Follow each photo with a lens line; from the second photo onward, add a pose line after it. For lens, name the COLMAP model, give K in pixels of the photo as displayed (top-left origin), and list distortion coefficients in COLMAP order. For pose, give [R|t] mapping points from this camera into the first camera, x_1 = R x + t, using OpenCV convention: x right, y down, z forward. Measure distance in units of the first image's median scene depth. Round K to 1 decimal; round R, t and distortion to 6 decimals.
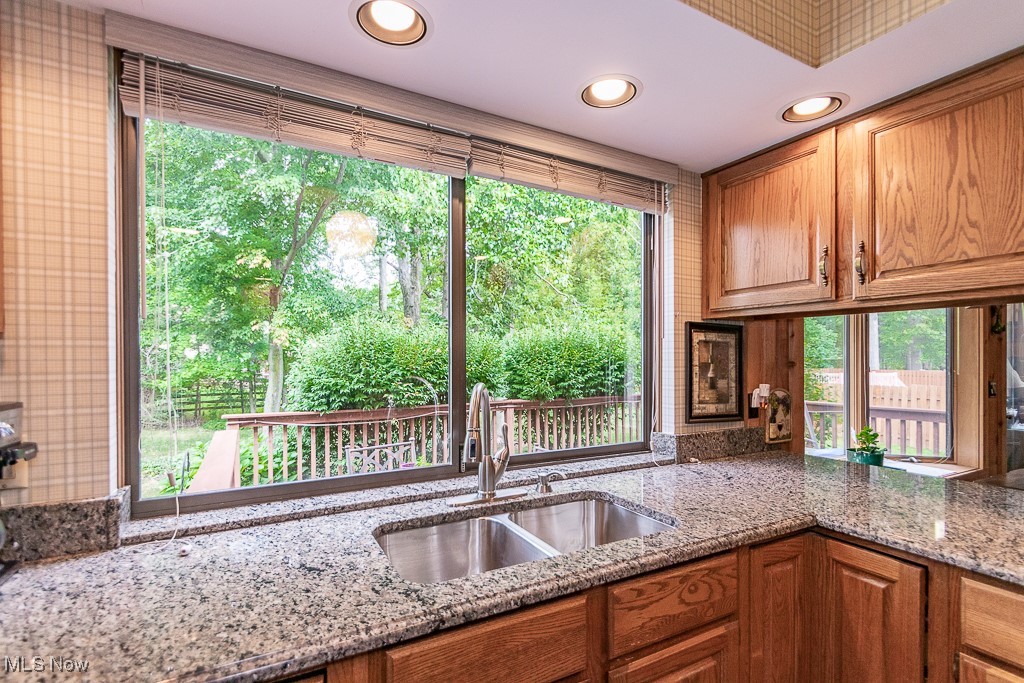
lens RADIAL K [[477.5, 0, 507.7], [0, 477.5, 362.0], [0, 0, 1]] dist [0.011421, -0.005825]
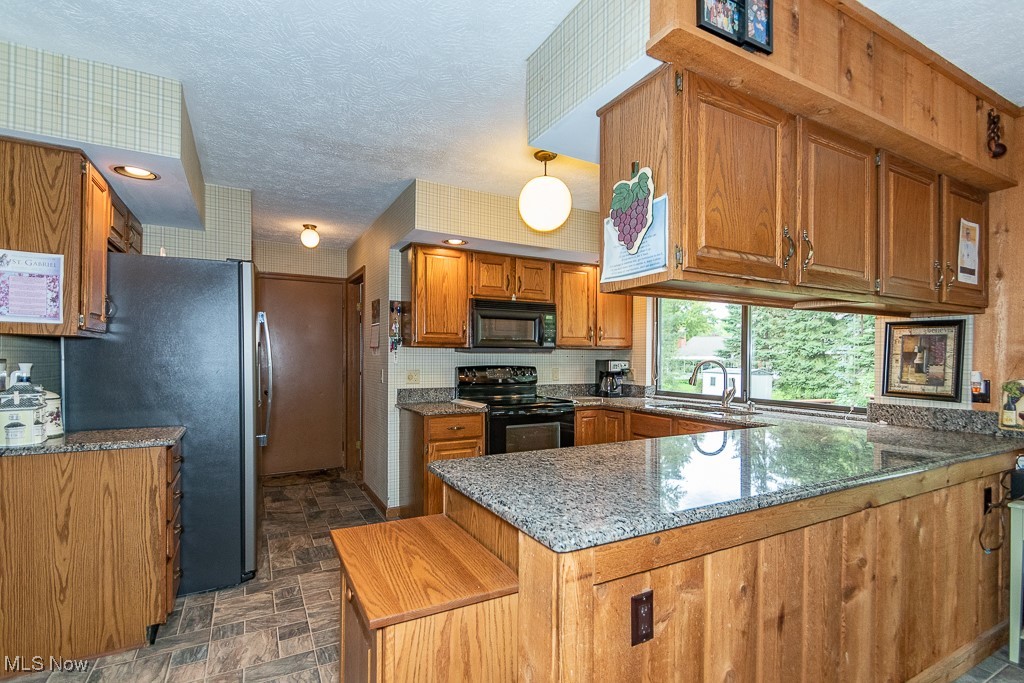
lens RADIAL K [[477.5, 0, 508.2], [0, 477.5, 359.7], [0, 0, 1]] dist [0.011421, -0.005825]
pose [[0.007883, 0.008046, -0.999937, 1.635834], [-0.012765, 0.999887, 0.007945, 0.024931], [0.999887, 0.012702, 0.007985, -0.090258]]
